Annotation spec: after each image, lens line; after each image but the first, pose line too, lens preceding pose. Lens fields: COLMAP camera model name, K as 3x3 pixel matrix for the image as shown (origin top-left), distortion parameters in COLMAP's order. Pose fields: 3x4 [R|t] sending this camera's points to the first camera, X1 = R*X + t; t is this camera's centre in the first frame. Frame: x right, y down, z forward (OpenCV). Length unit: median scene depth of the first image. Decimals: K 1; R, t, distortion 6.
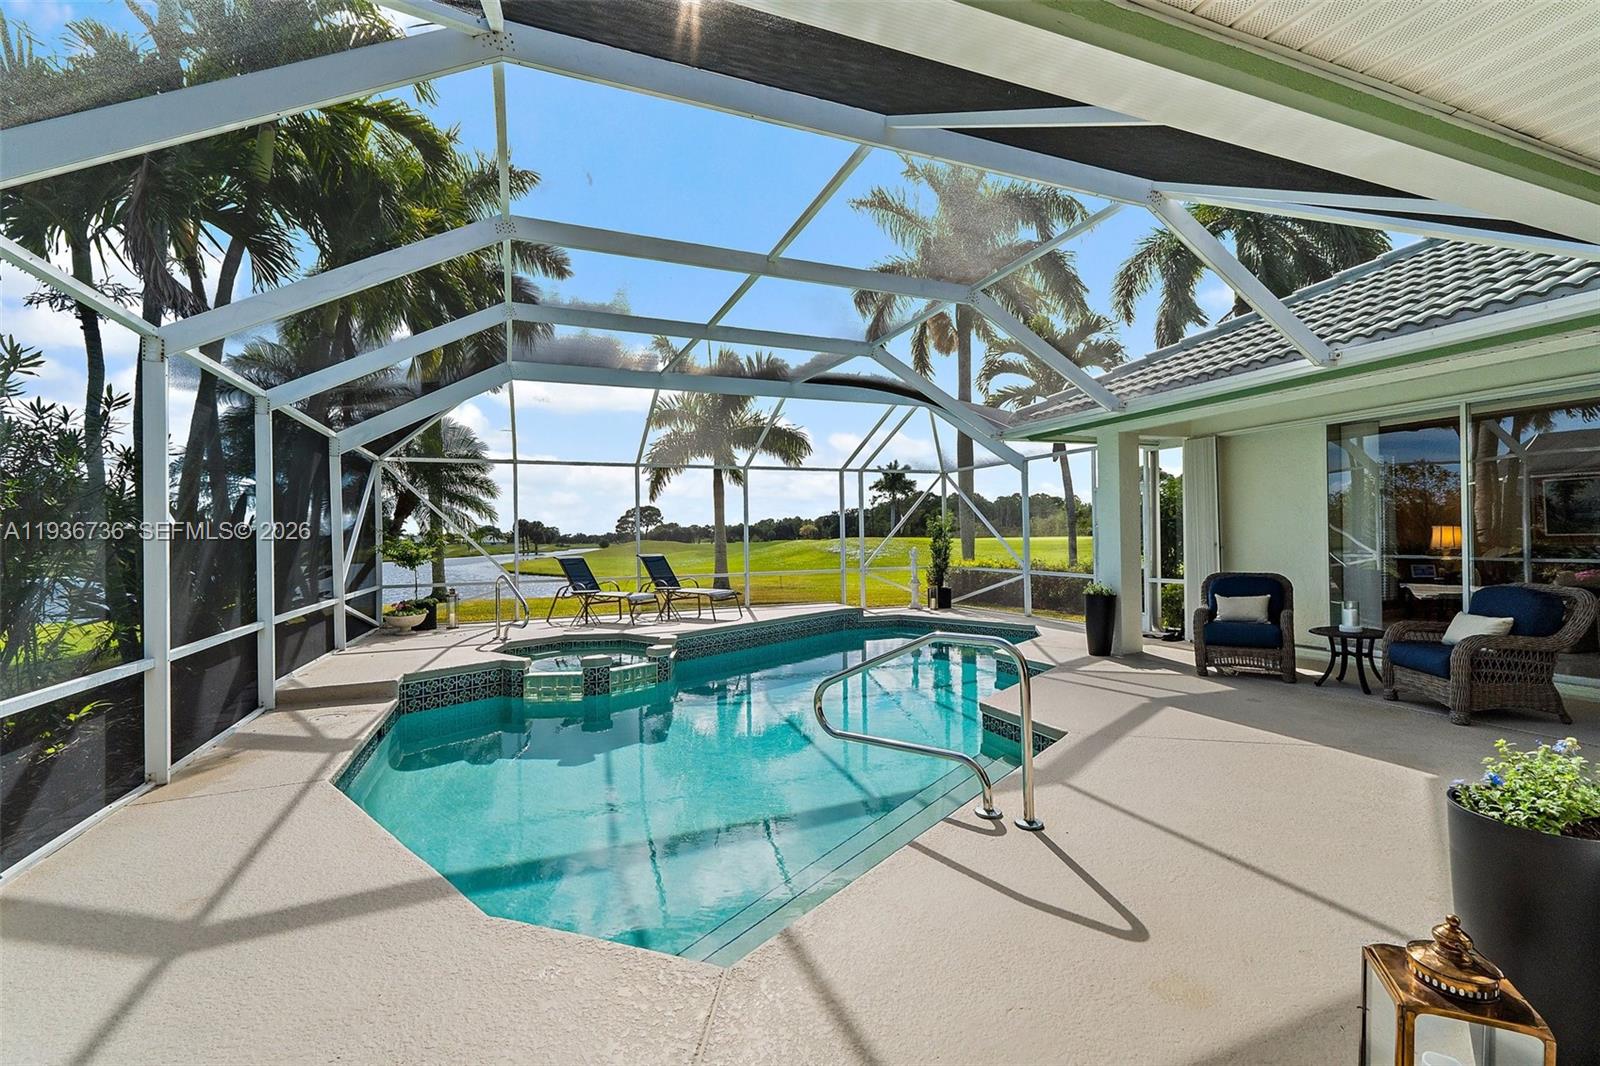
lens RADIAL K [[683.0, 0, 796.5], [0, 683.0, 543.6], [0, 0, 1]] dist [-0.011725, 0.000273]
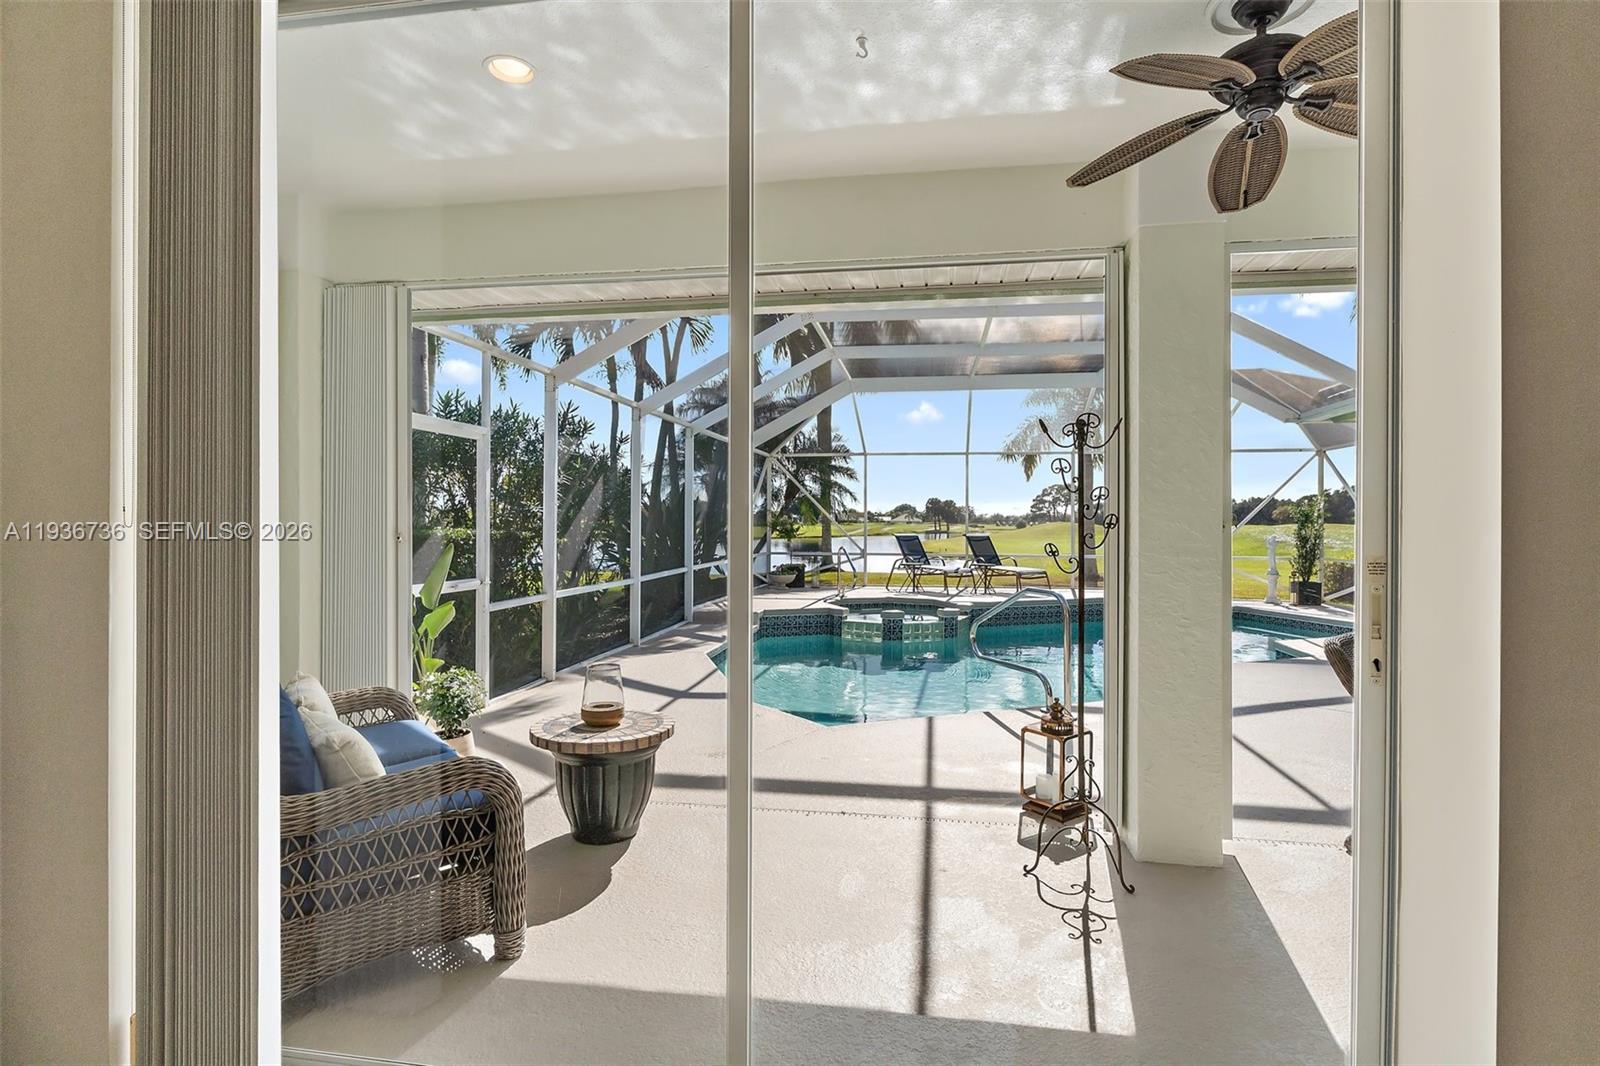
lens RADIAL K [[696.2, 0, 783.4], [0, 696.2, 521.9], [0, 0, 1]] dist [-0.012600, 0.000904]
pose [[0.848866, 0.019632, -0.528244, 0.193009], [-0.021153, 0.999771, 0.003164, -0.001441], [0.528185, 0.008488, 0.849087, -0.197902]]
